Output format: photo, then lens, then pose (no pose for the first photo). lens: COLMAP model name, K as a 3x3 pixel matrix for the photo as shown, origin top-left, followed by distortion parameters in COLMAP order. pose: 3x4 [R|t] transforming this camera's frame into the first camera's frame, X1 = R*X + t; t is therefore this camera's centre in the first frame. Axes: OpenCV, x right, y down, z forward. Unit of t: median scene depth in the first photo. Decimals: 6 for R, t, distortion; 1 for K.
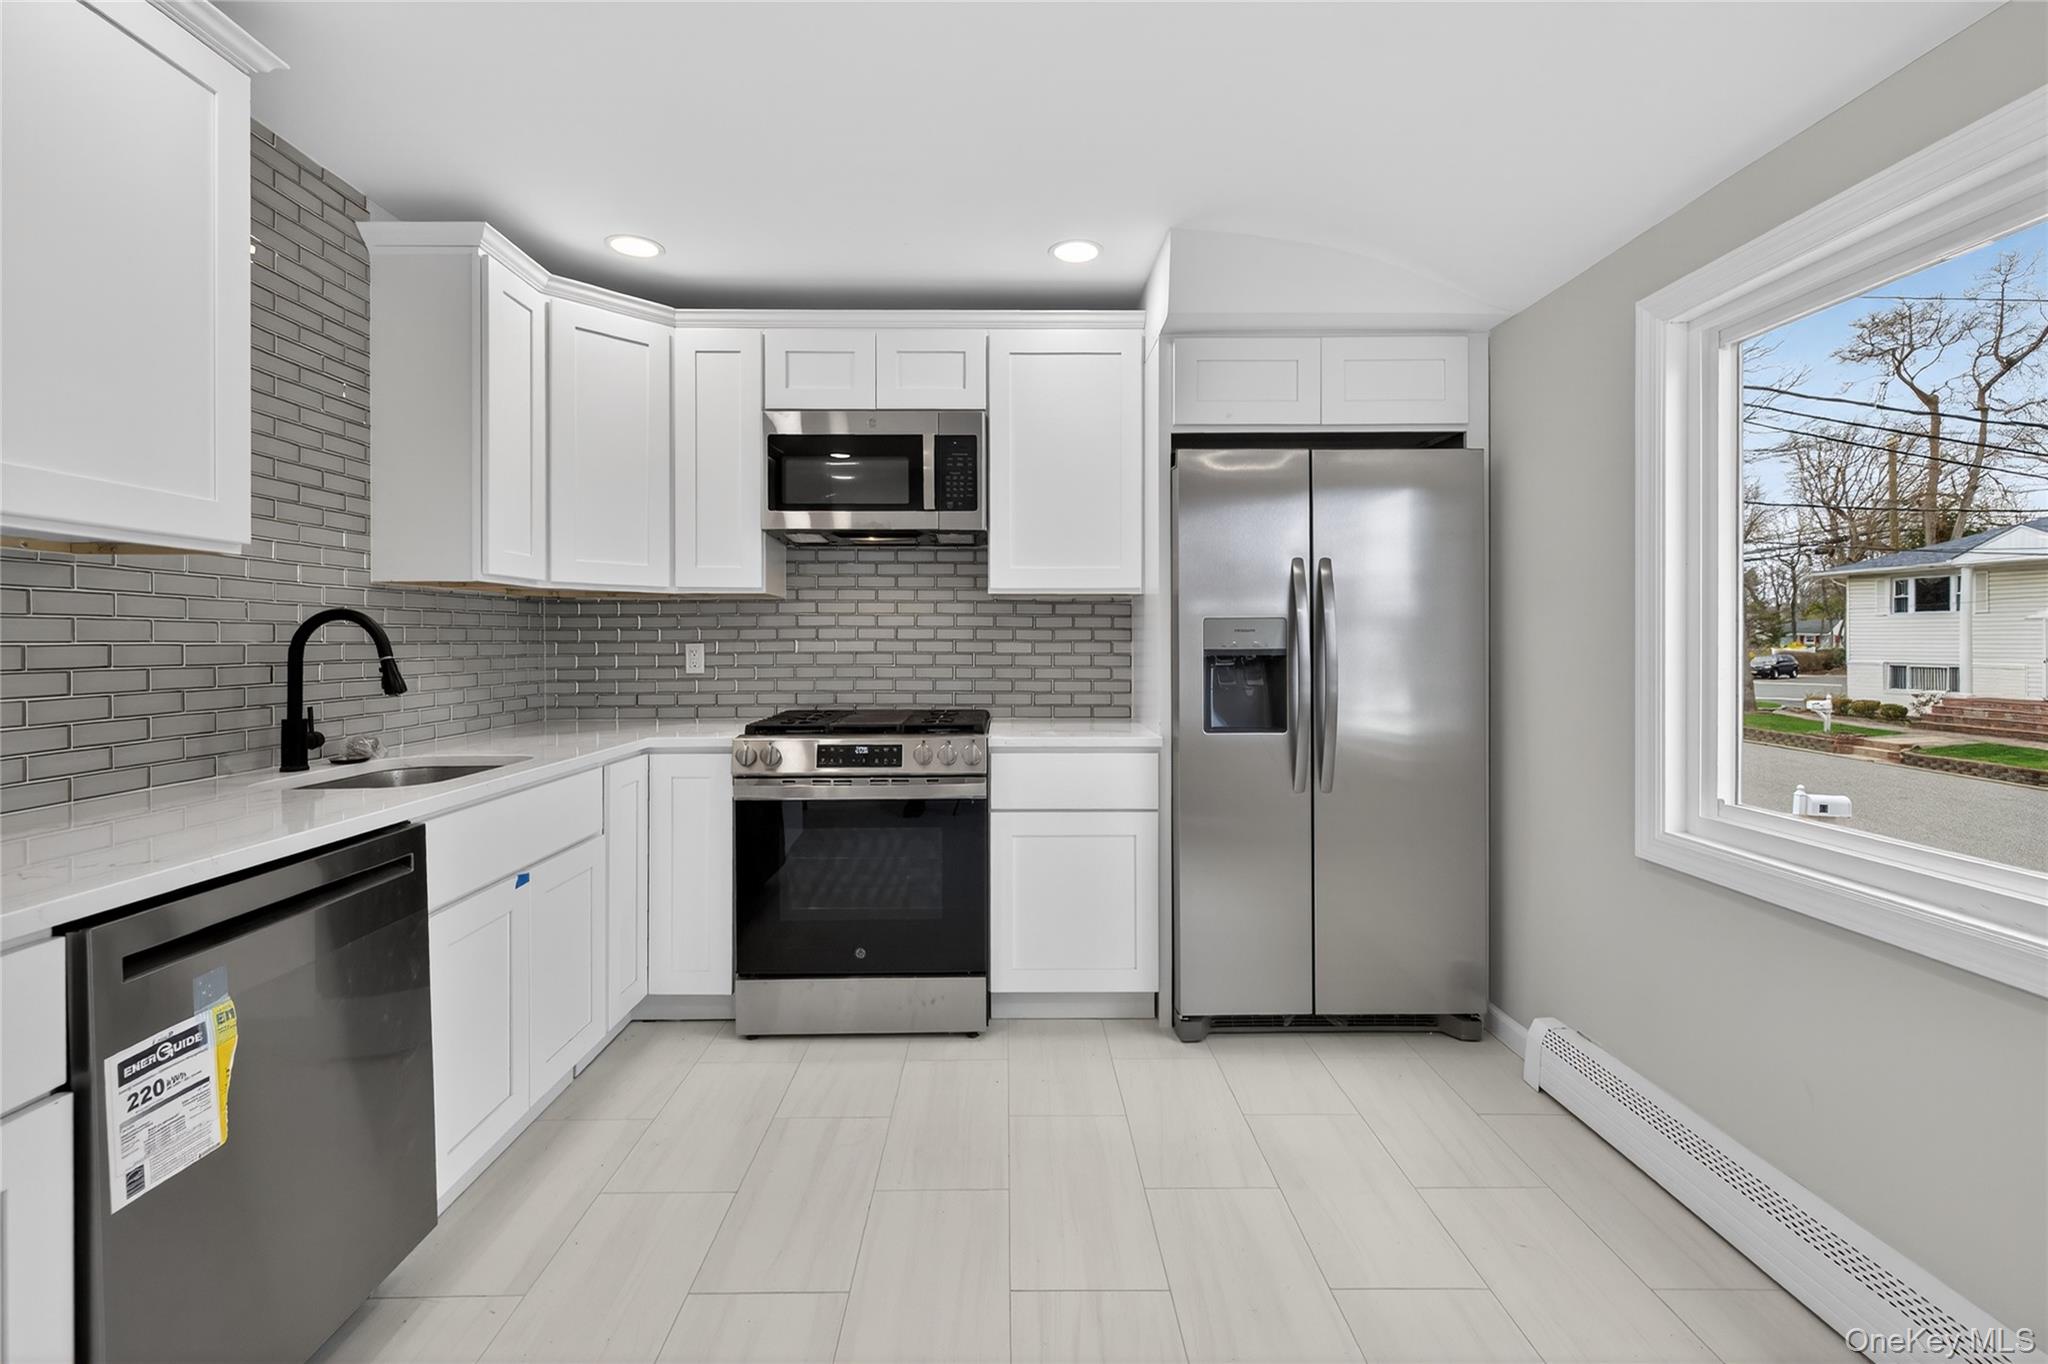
lens RADIAL K [[890.6, 0, 1016.4], [0, 890.6, 643.3], [0, 0, 1]] dist [0.018683, -0.000111]
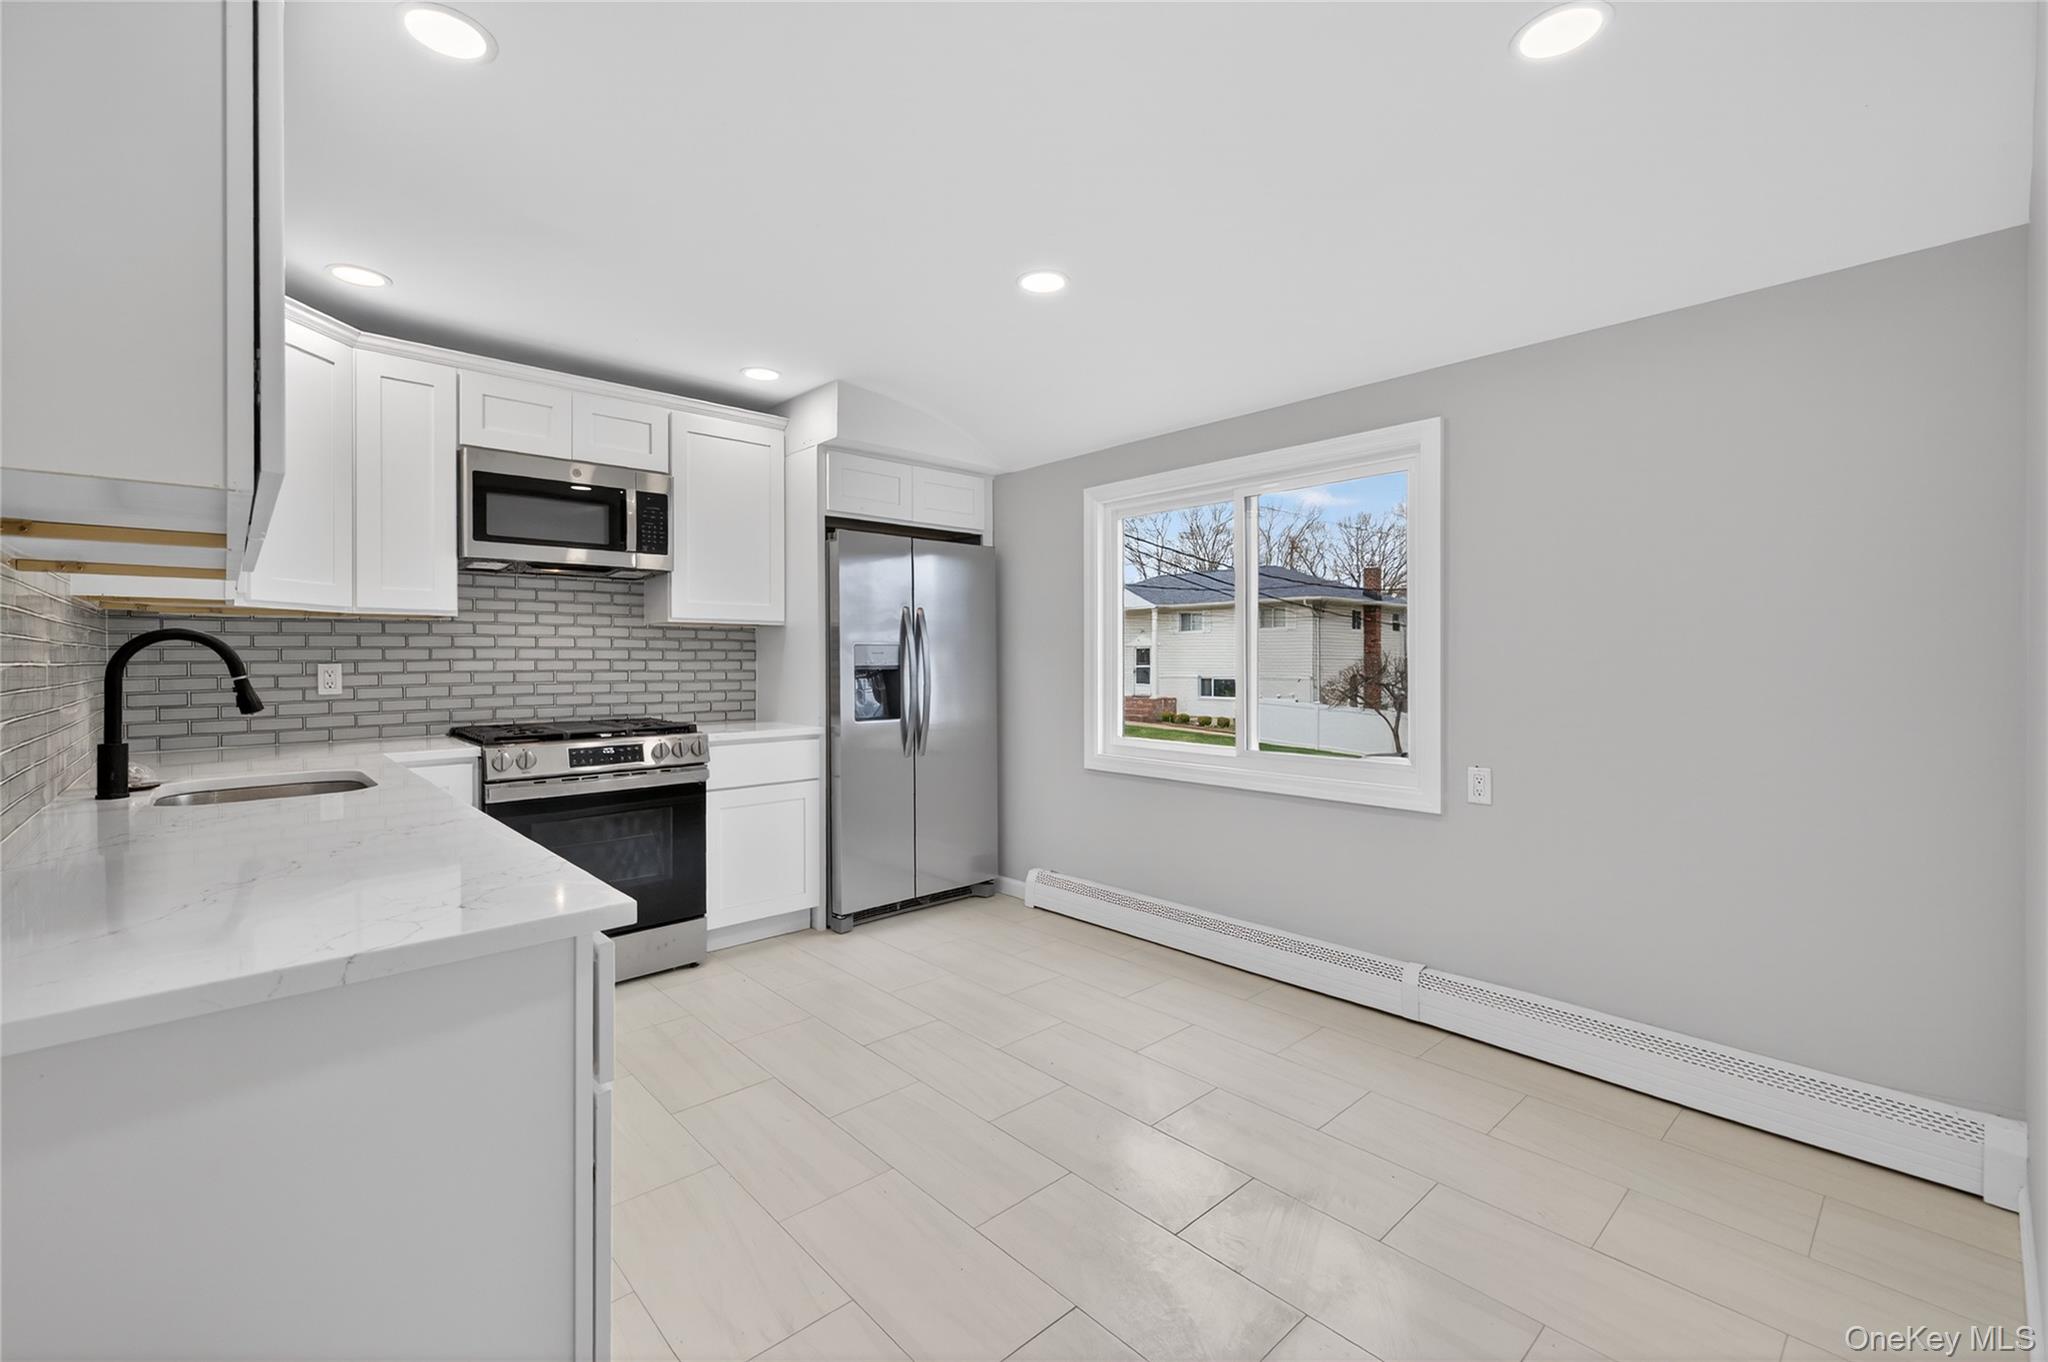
lens RADIAL K [[864.0, 0, 1027.1], [0, 864.0, 662.0], [0, 0, 1]] dist [0.000334, -0.000123]
pose [[0.736733, -0.003160, 0.676176, -0.525521], [0.004006, 0.999992, 0.000308, 0.001433], [-0.676172, 0.002482, 0.736740, -0.241158]]
